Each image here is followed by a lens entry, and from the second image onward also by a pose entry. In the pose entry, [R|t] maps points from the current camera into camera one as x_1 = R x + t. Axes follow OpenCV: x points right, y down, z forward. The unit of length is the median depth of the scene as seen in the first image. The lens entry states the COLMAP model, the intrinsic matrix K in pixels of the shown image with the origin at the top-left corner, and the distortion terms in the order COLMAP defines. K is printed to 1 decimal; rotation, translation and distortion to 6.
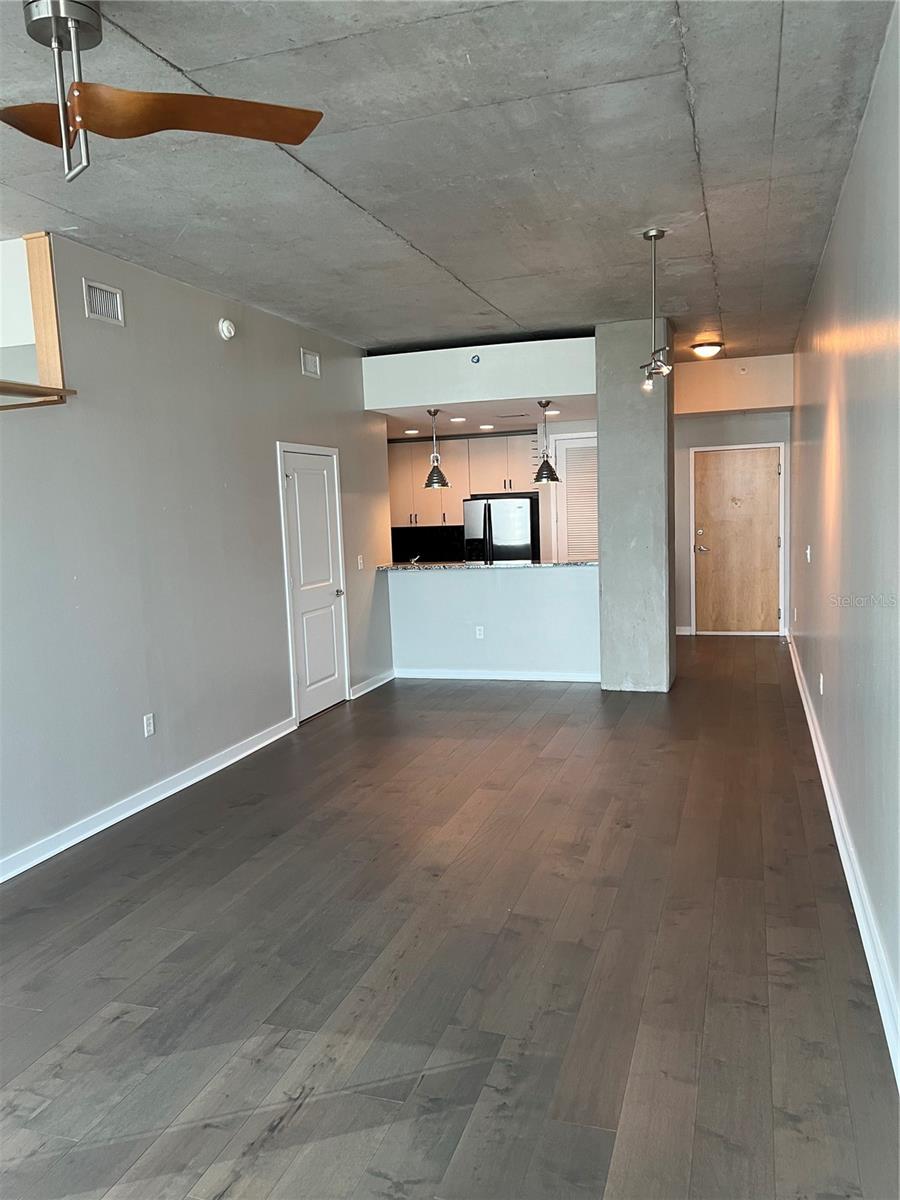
lens RADIAL K [[893.5, 0, 444.3], [0, 893.5, 602.1], [0, 0, 1]] dist [0.015160, -0.007461]
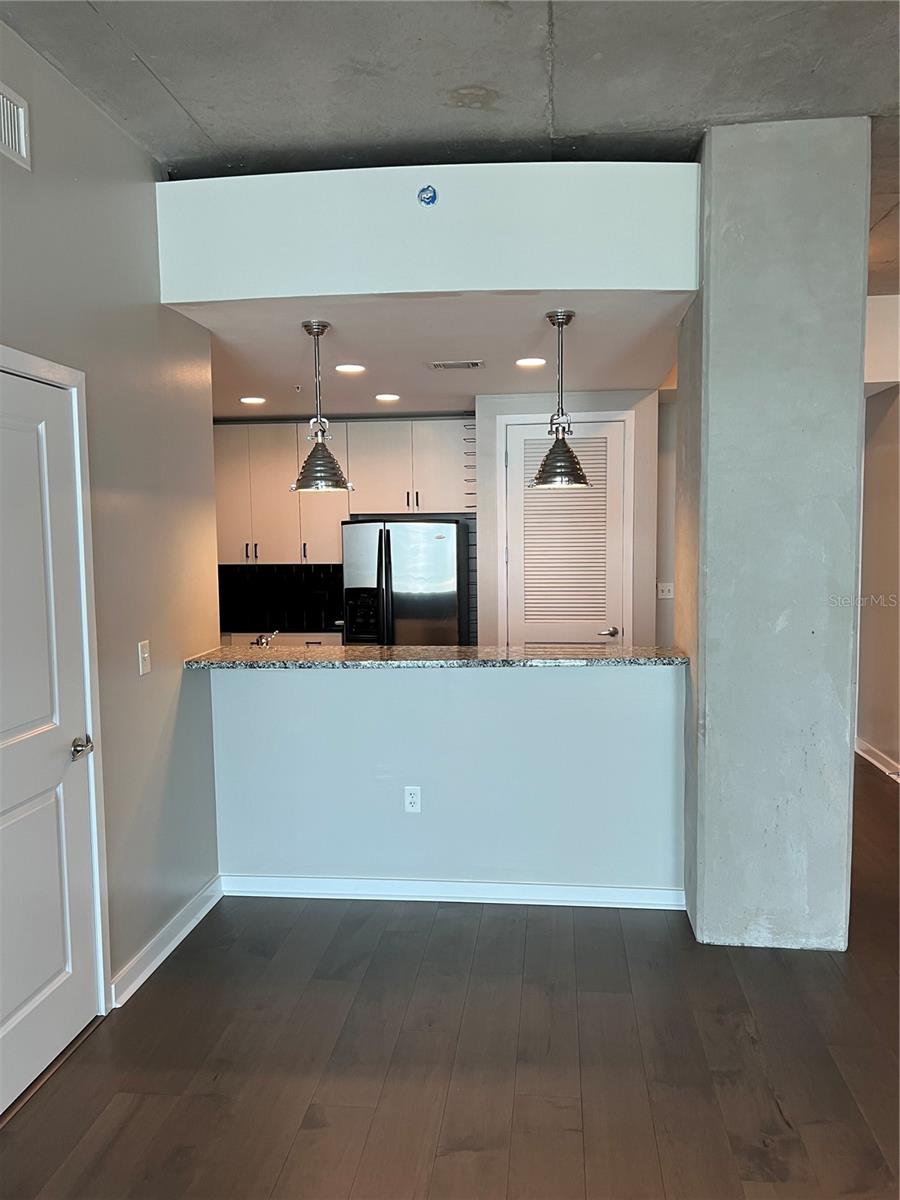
lens RADIAL K [[893.5, 0, 459.4], [0, 893.5, 608.2], [0, 0, 1]] dist [0.015160, -0.007461]
pose [[0.976439, 0.011025, 0.215511, -0.038426], [-0.004863, 0.999565, -0.029101, -0.052491], [-0.215738, 0.027368, 0.976068, 0.528310]]
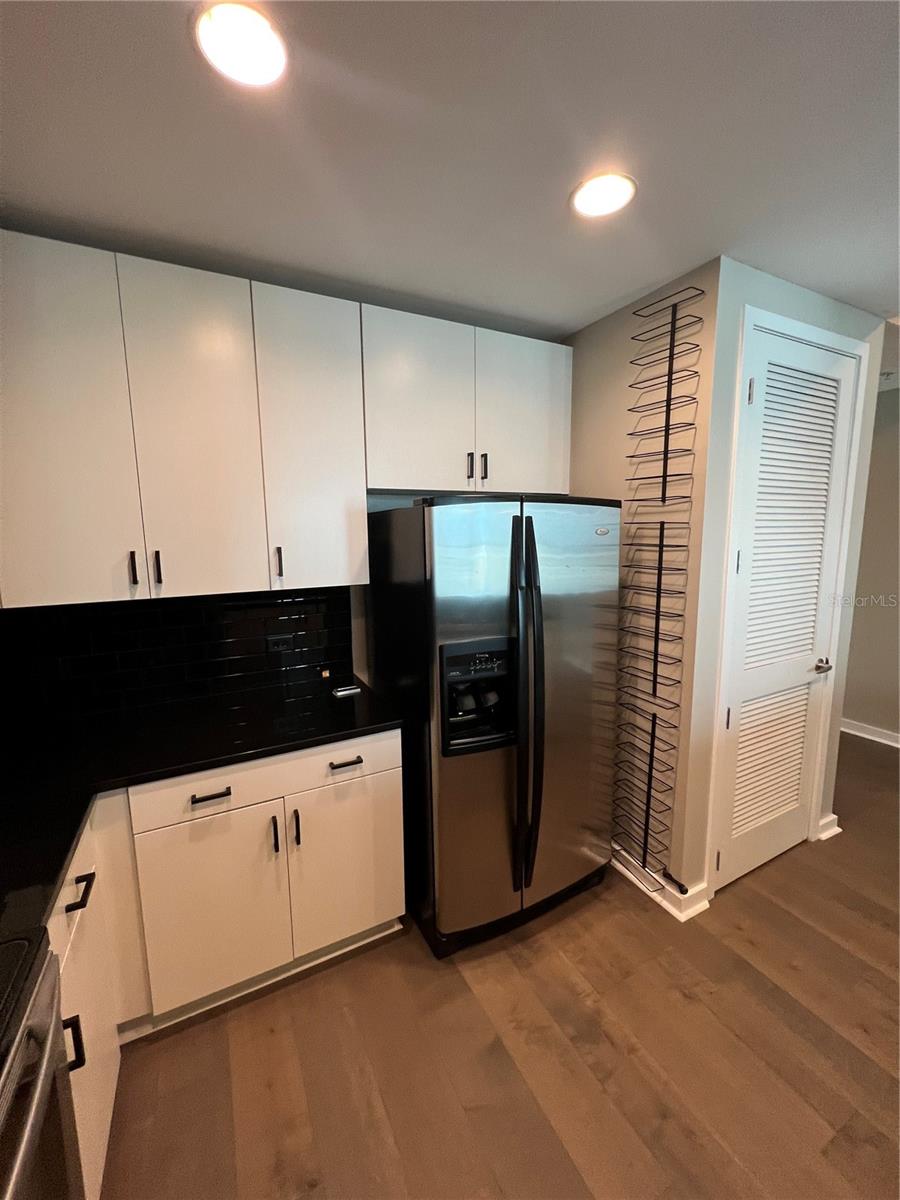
lens RADIAL K [[484.7, 0, 452.1], [0, 484.7, 598.4], [0, 0, 1]] dist [0.003398, 0.000090]
pose [[0.685067, -0.070707, 0.725040, -0.104164], [0.060847, 0.997354, 0.039771, -0.116950], [-0.725934, 0.016871, 0.687557, 1.164209]]
